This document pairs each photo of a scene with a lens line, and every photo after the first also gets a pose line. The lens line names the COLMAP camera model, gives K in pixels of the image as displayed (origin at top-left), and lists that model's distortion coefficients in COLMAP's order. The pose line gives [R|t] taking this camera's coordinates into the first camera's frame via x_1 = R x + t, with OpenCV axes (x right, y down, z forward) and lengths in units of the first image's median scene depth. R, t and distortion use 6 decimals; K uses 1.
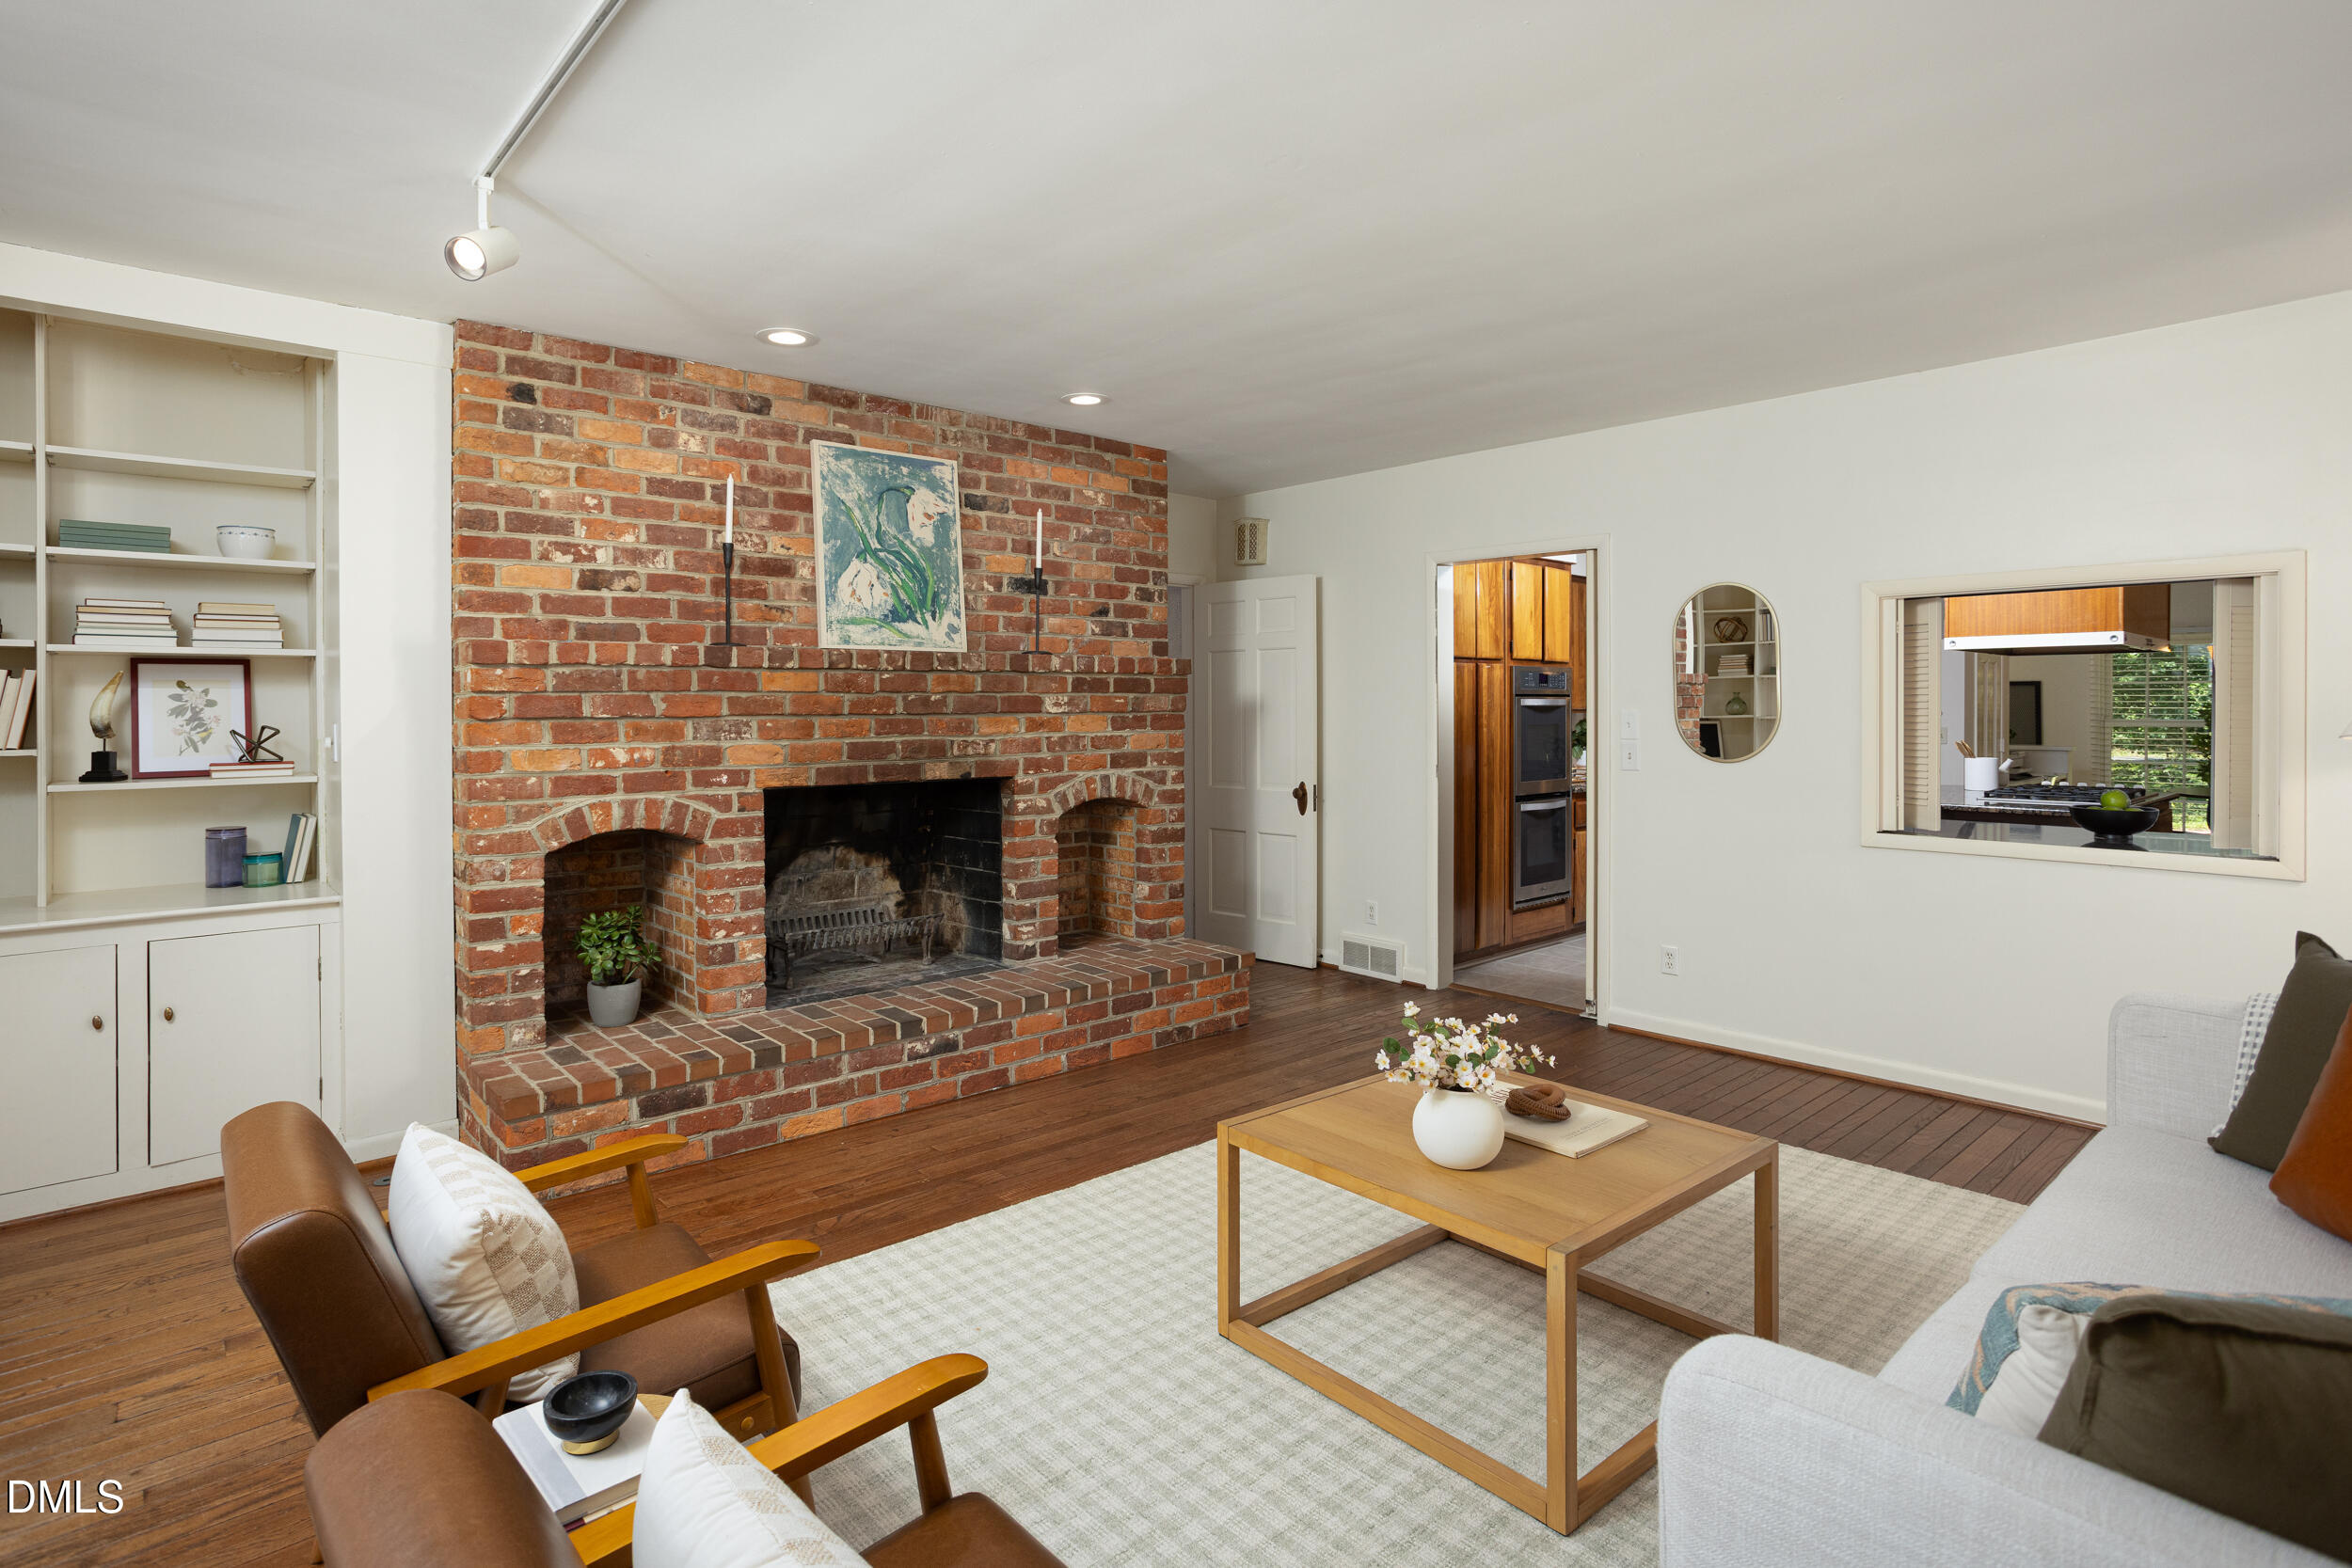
lens RADIAL K [[1183.8, 0, 1171.9], [0, 1183.8, 708.4], [0, 0, 1]] dist [-0.001807, -0.000017]
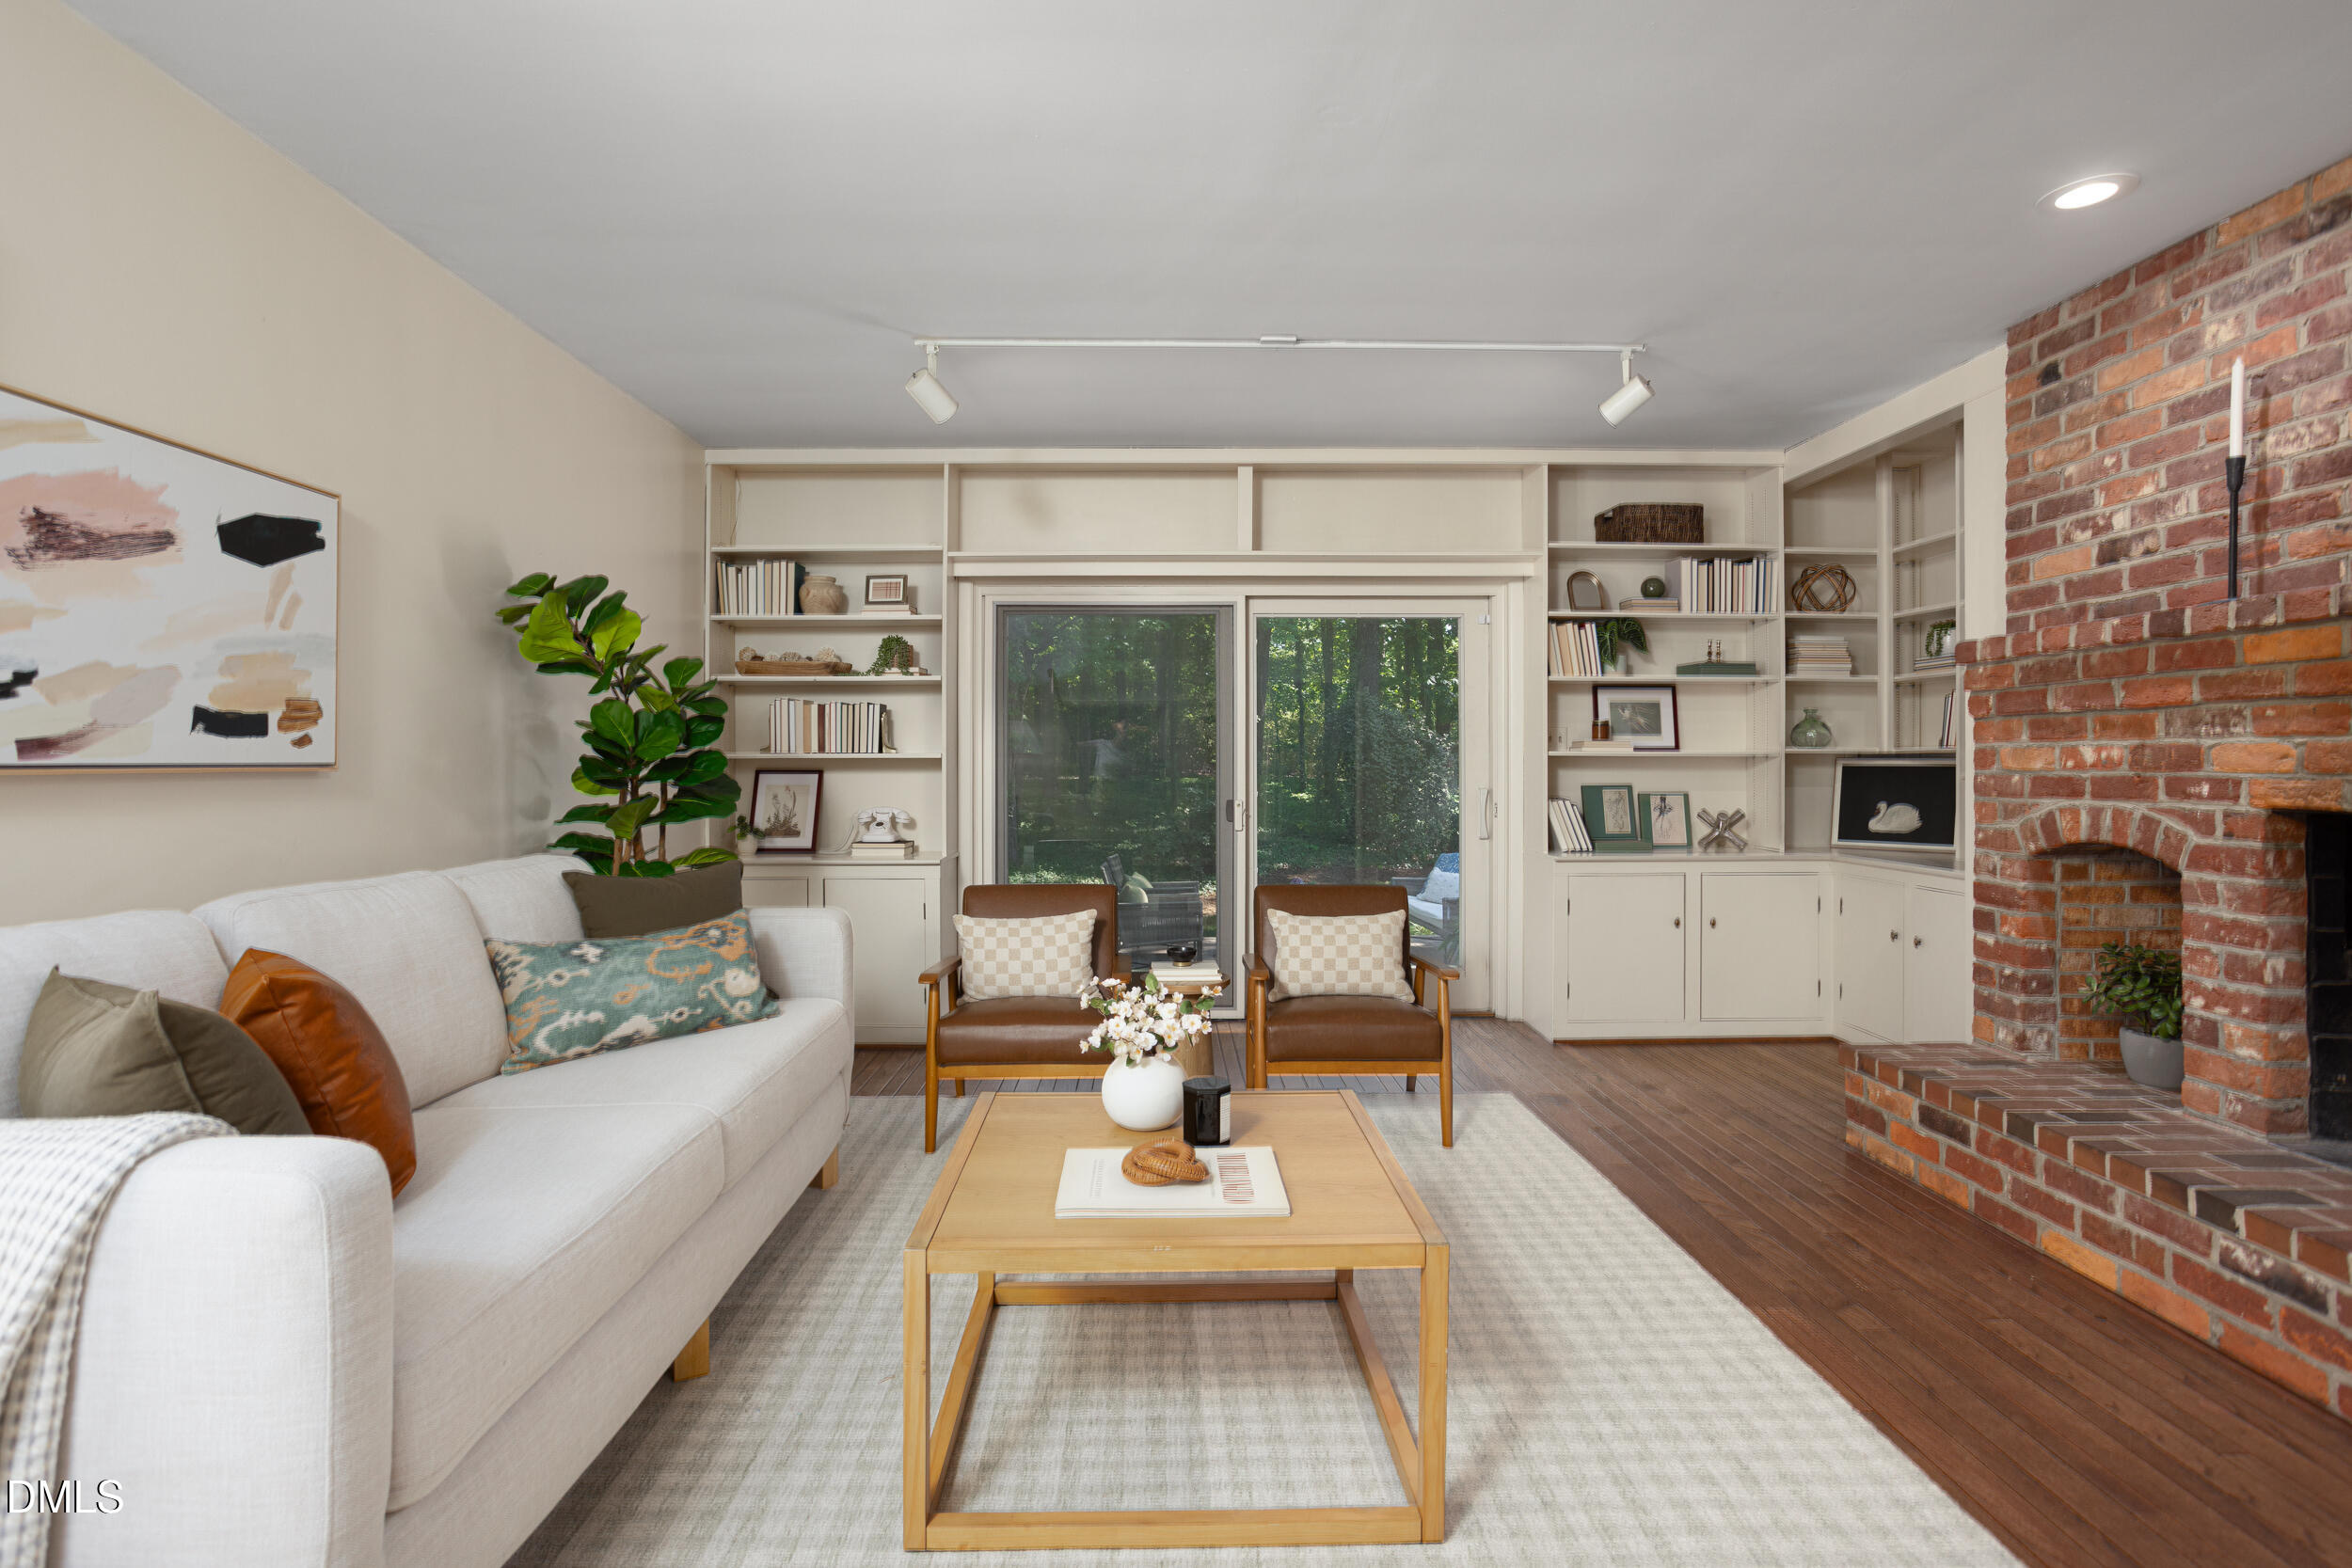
lens RADIAL K [[1178.5, 0, 1172.0], [0, 1178.5, 765.4], [0, 0, 1]] dist [0.044427, 0.000368]
pose [[-0.648854, 0.000607, -0.760913, 0.624530], [-0.003552, 0.999986, 0.003827, 0.046085], [0.760905, 0.005186, -0.648843, 1.046827]]
